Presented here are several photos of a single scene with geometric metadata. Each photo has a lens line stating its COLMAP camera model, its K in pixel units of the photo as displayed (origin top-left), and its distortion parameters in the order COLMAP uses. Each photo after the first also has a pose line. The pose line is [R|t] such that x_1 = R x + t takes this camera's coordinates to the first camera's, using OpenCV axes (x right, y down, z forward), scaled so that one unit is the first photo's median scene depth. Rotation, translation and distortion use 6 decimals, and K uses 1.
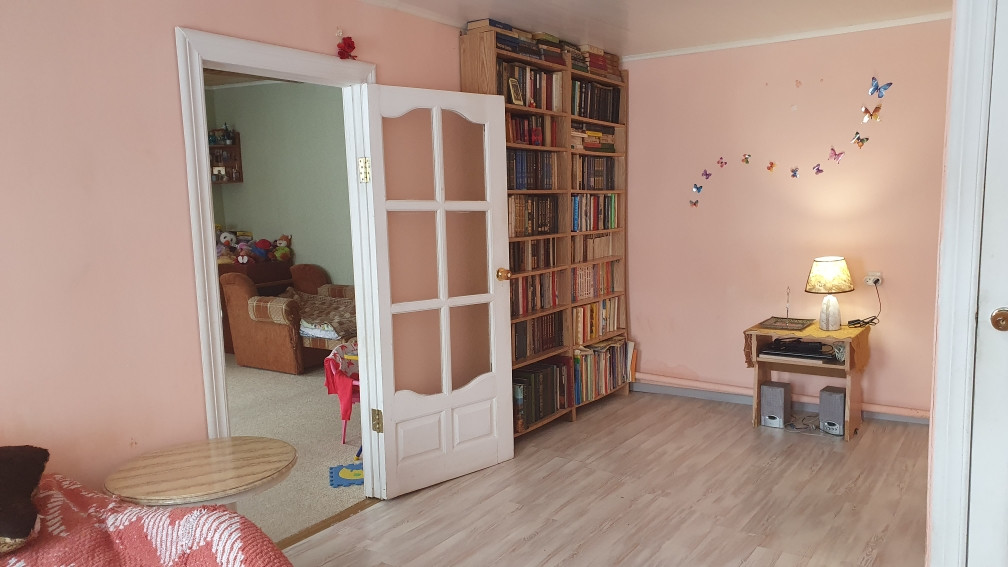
lens RADIAL K [[770.7, 0, 506.5], [0, 770.7, 292.5], [0, 0, 1]] dist [0.044070, -0.055713]
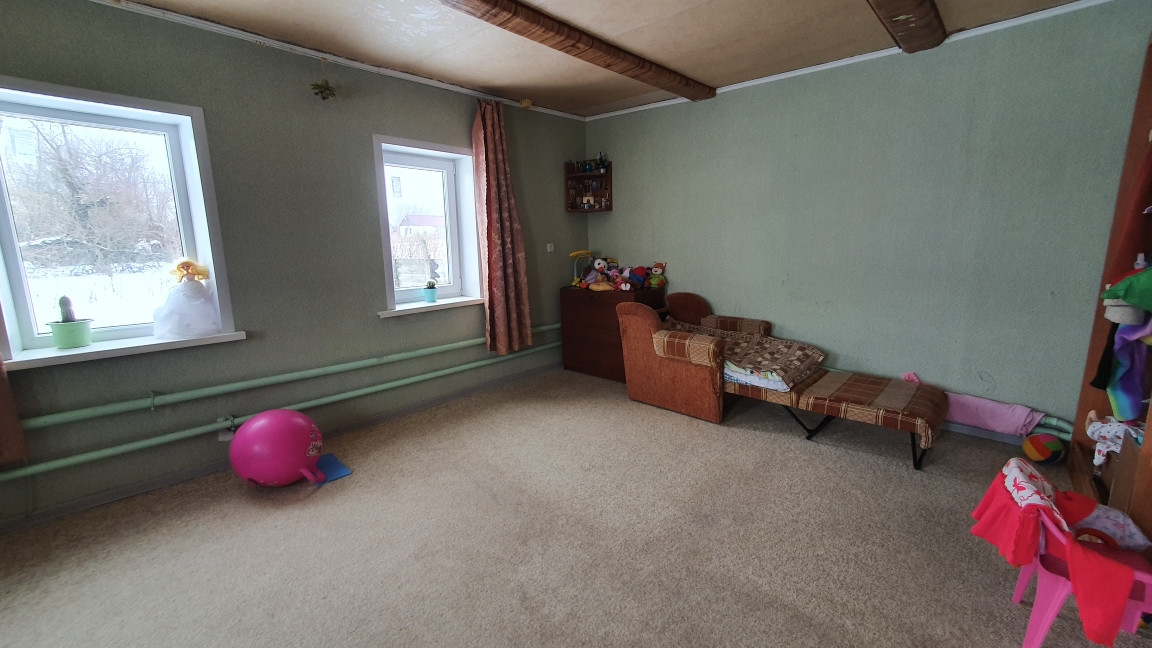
lens RADIAL K [[450.2, 0, 569.9], [0, 450.2, 321.8], [0, 0, 1]] dist [0.001890, -0.001896]
pose [[0.986051, 0.040566, -0.161422, -0.480551], [-0.032080, 0.997980, 0.054830, -0.041749], [0.163320, -0.048887, 0.985361, 0.641095]]
